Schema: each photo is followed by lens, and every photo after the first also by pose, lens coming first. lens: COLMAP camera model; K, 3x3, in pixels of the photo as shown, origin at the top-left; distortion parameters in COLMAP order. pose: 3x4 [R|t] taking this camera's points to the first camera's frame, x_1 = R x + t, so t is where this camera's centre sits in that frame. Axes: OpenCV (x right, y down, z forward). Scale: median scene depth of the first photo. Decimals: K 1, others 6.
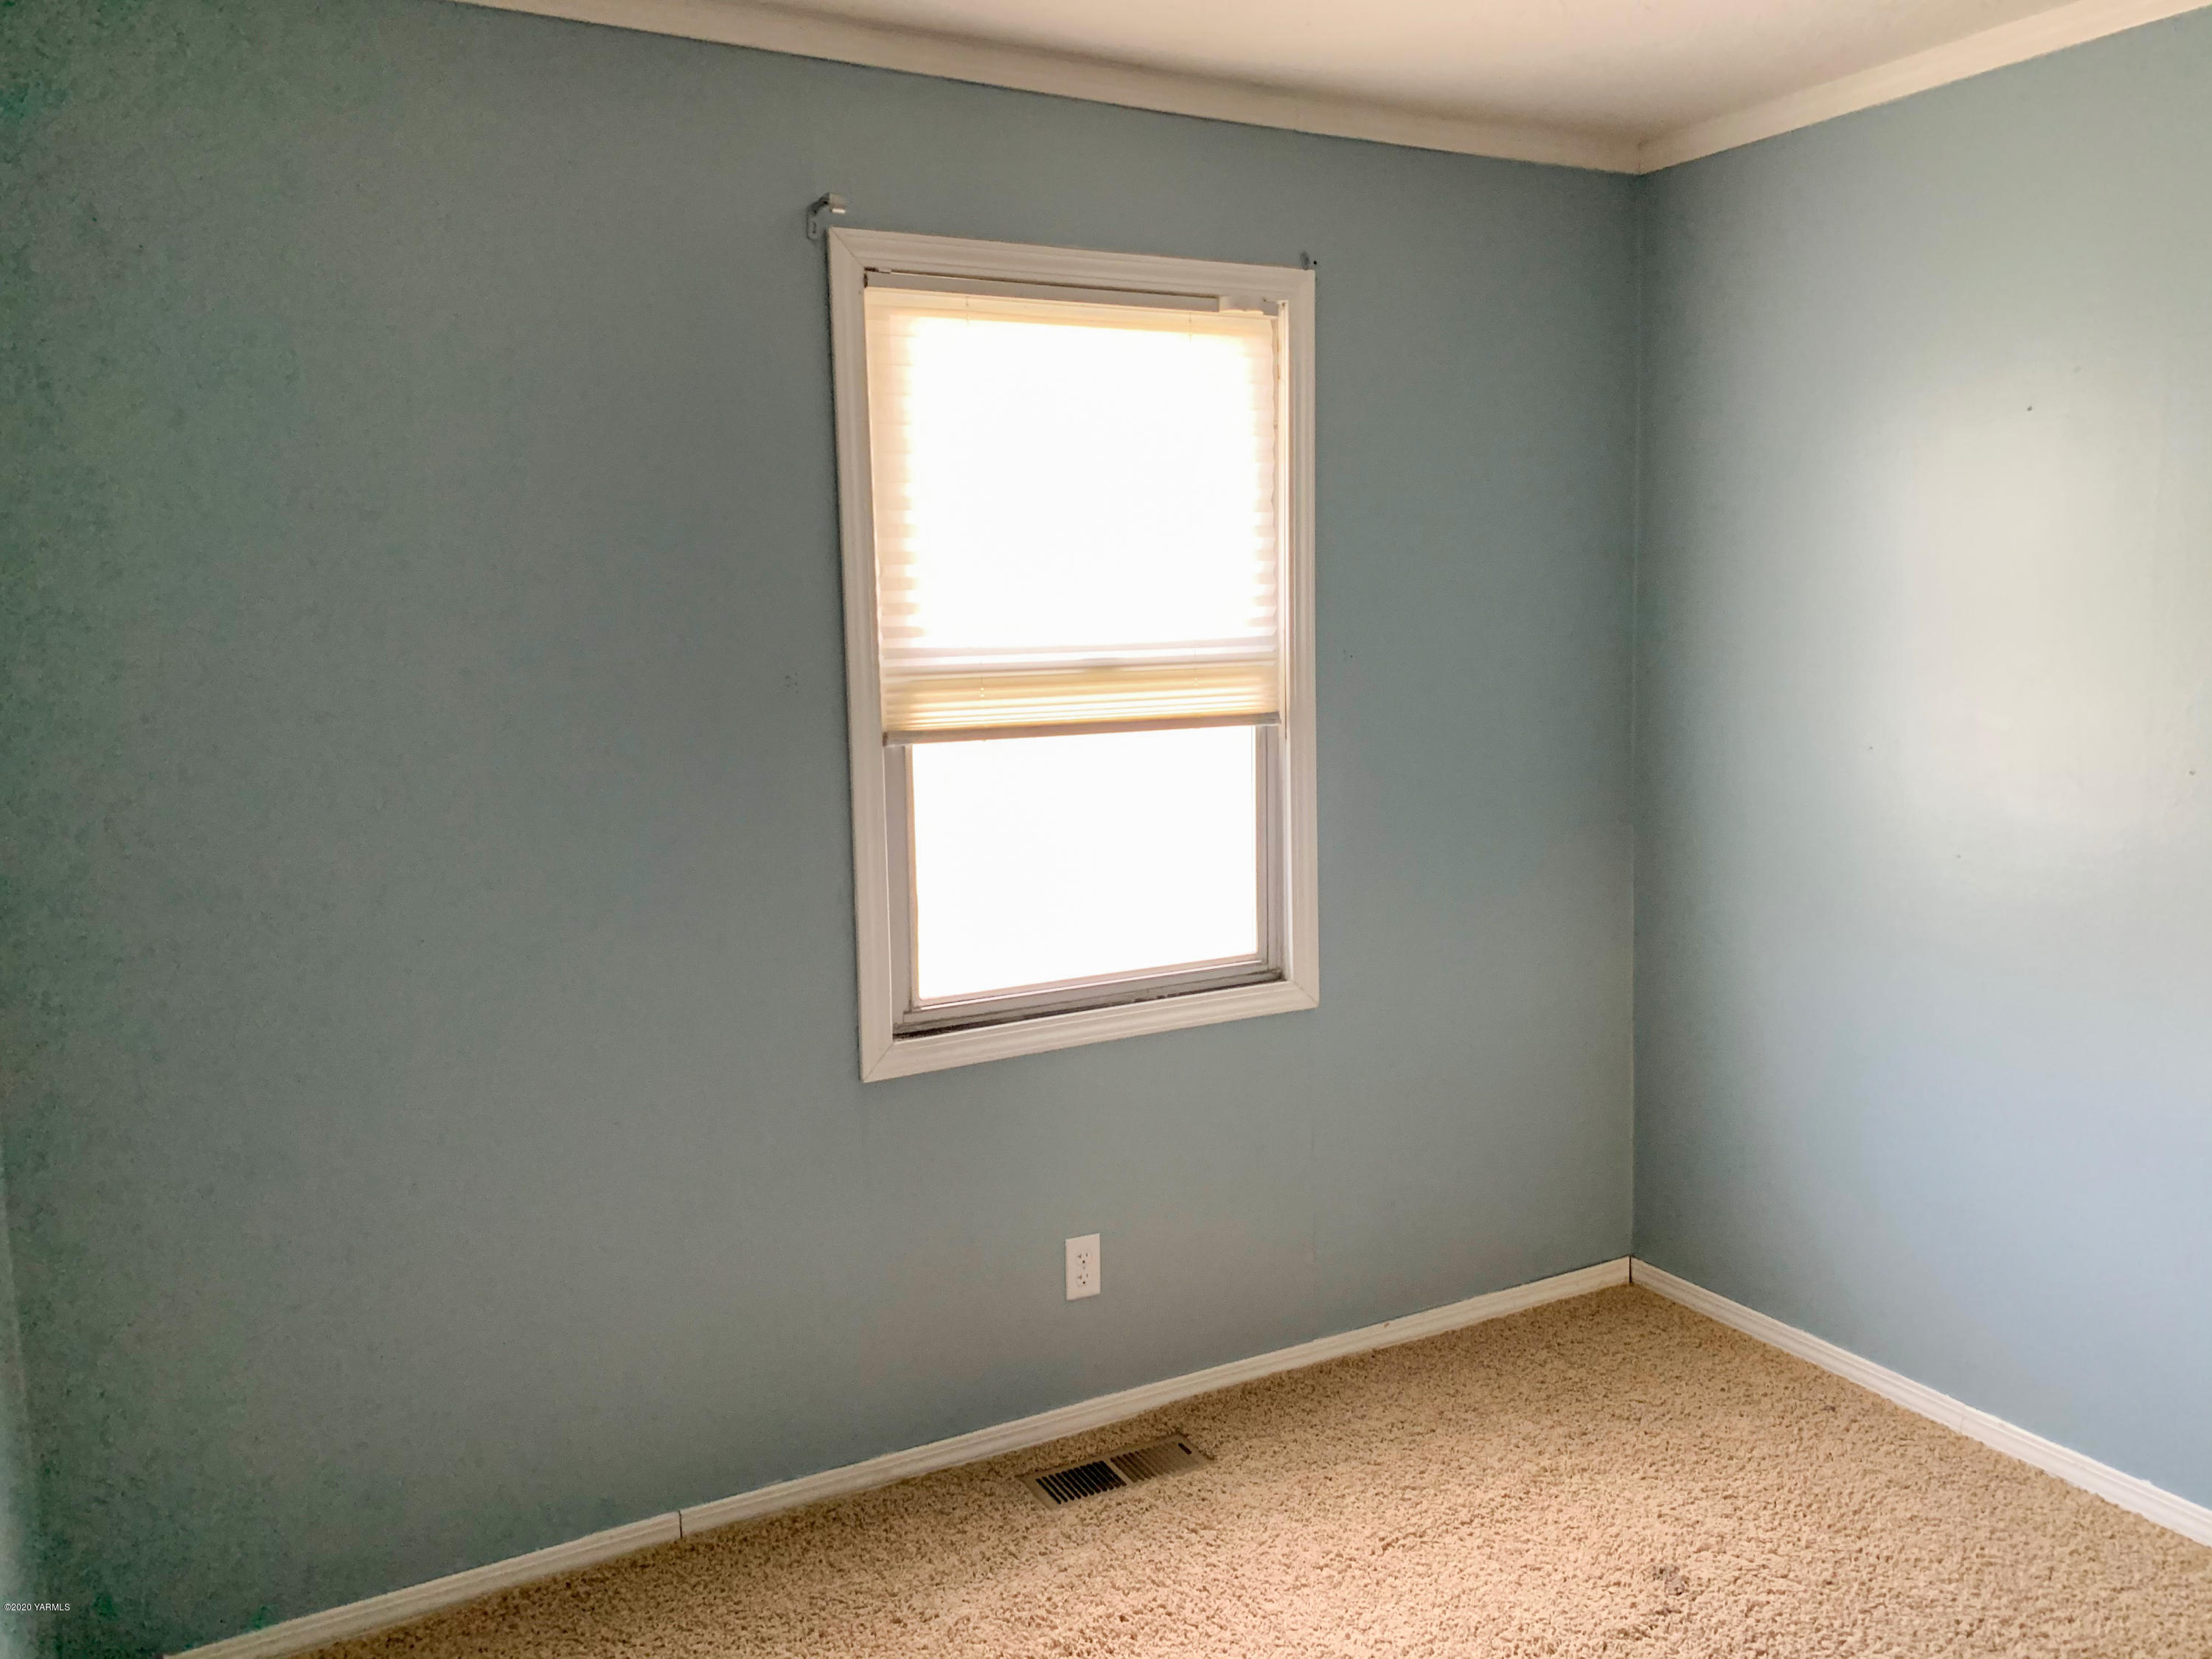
lens RADIAL K [[1721.2, 0, 1105.1], [0, 1721.2, 820.2], [0, 0, 1]] dist [0.094974, -0.094855]
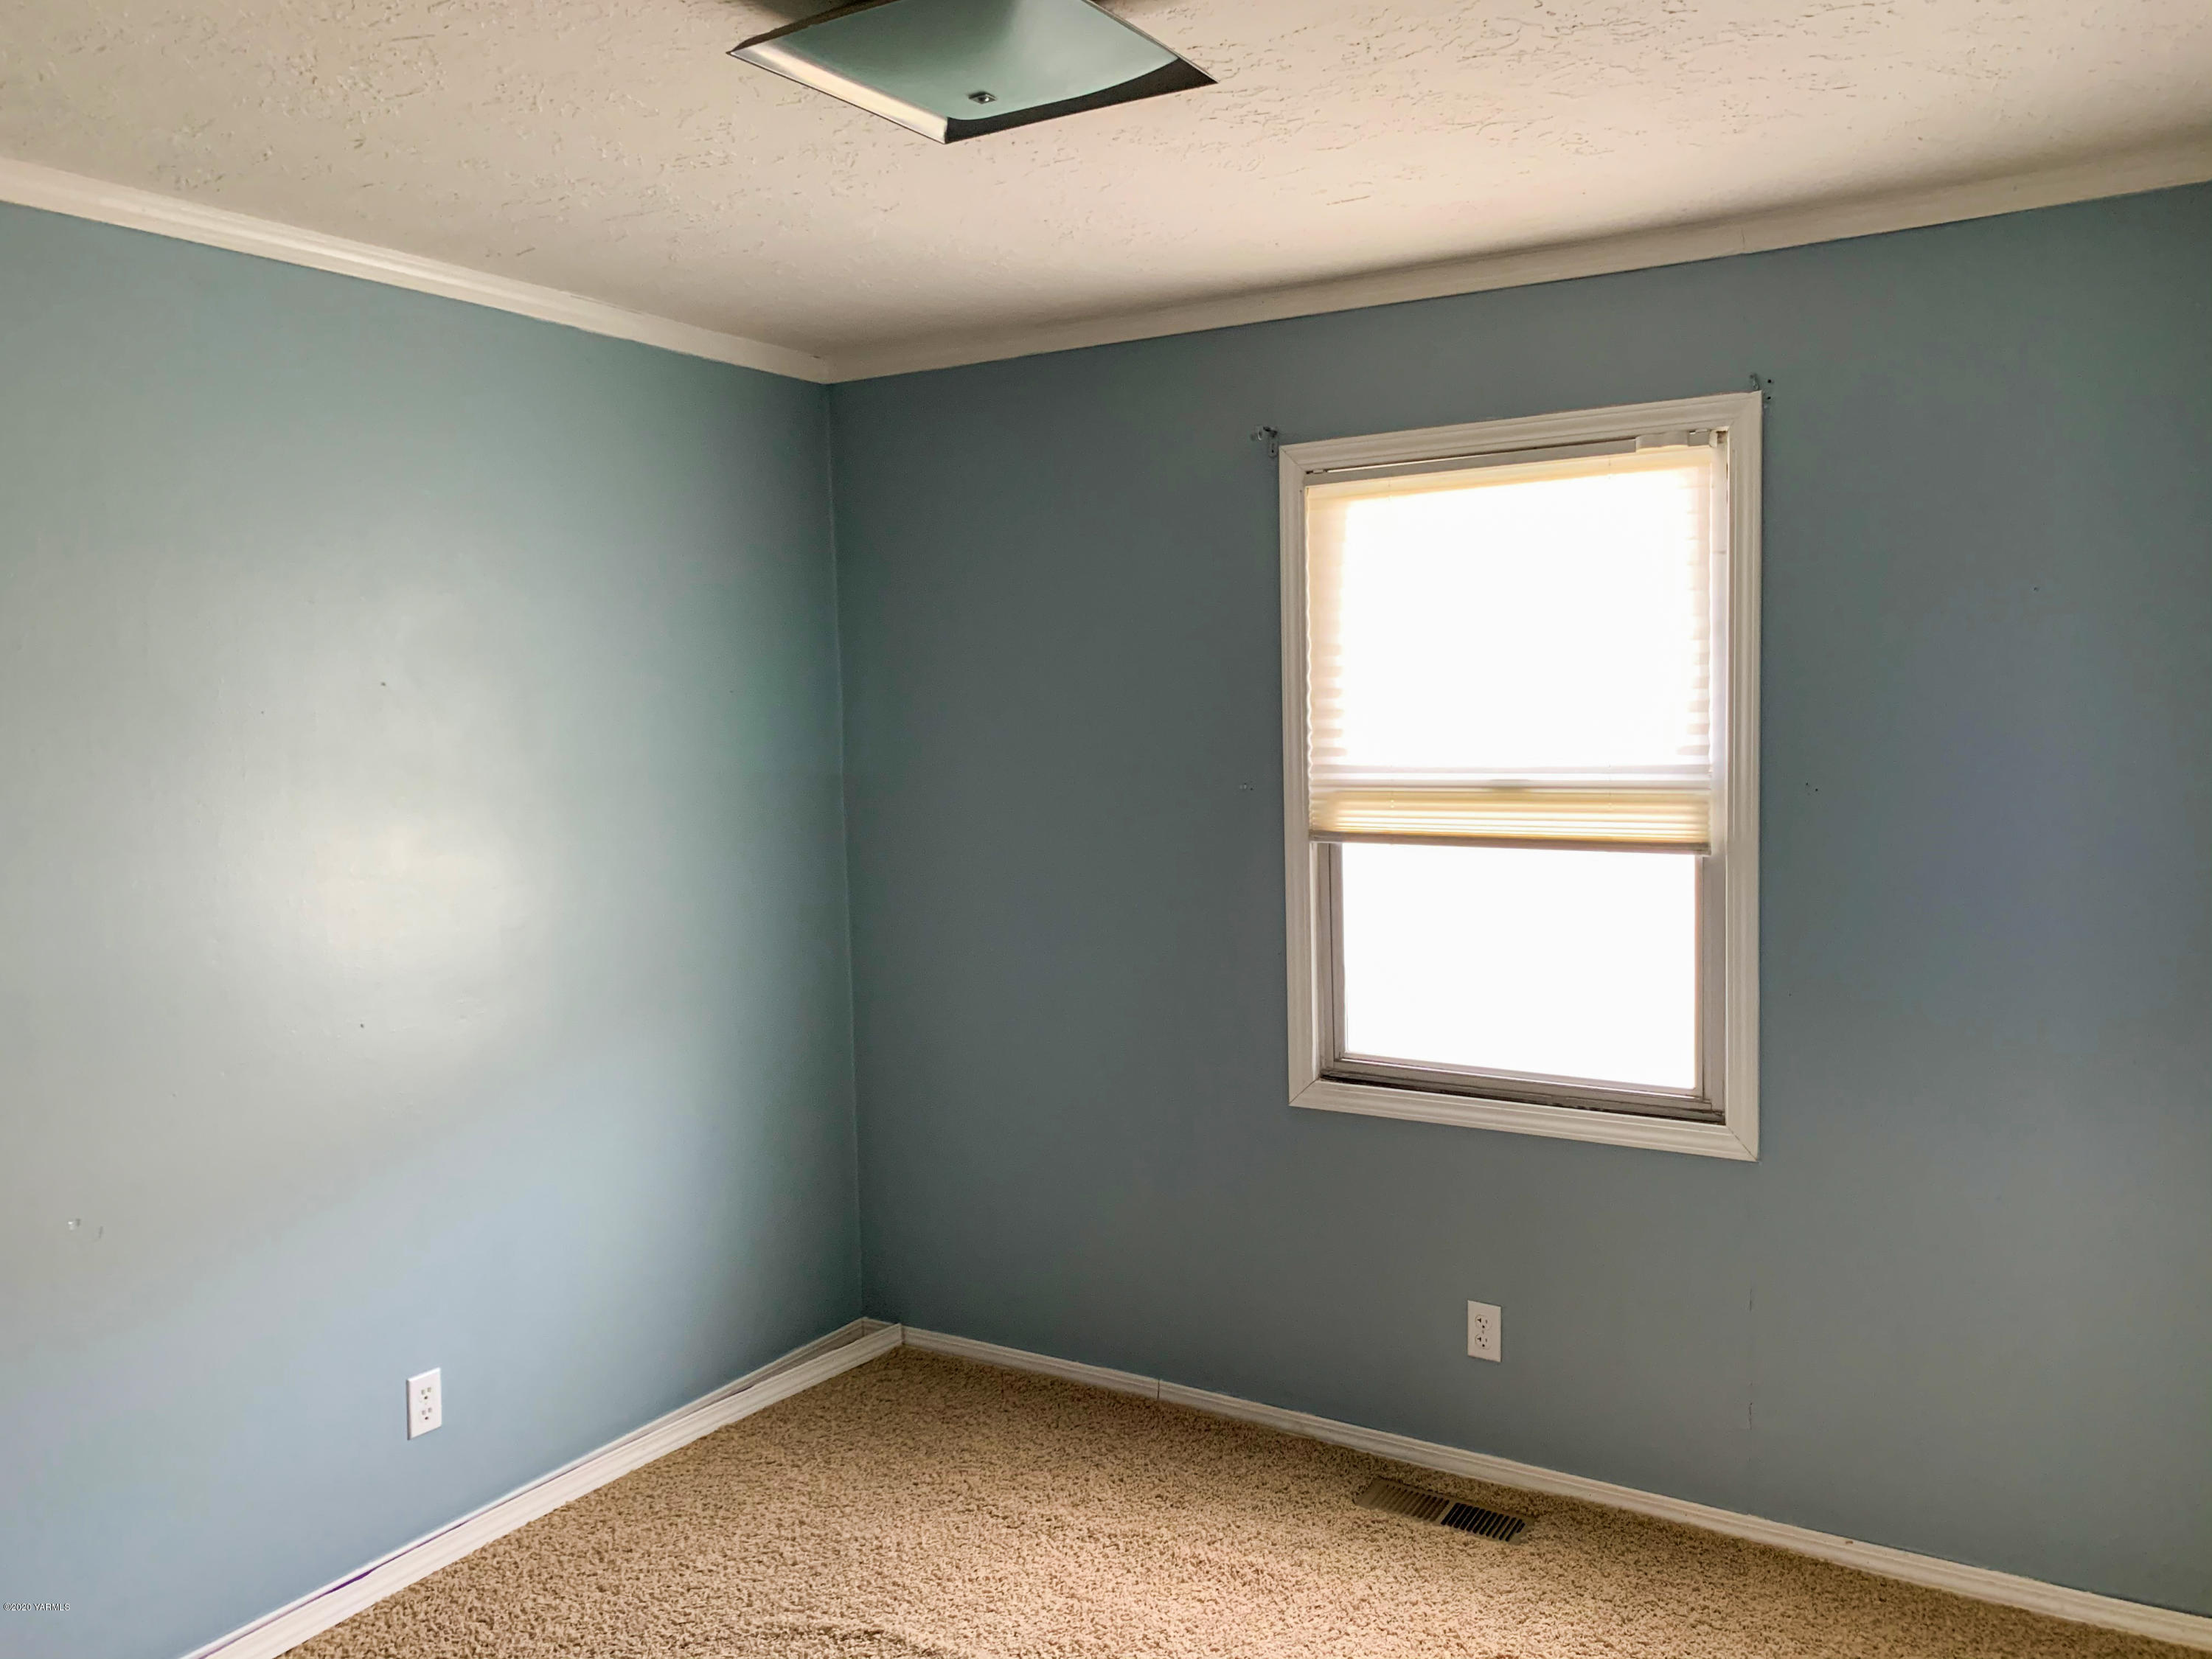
lens RADIAL K [[1661.0, 0, 1096.1], [0, 1661.0, 819.2], [0, 0, 1]] dist [0.032452, -0.042156]
pose [[0.484766, 0.069711, -0.871861, 0.788658], [-0.099219, 0.994767, 0.024371, -0.068006], [0.868998, 0.074691, 0.489146, 0.252508]]
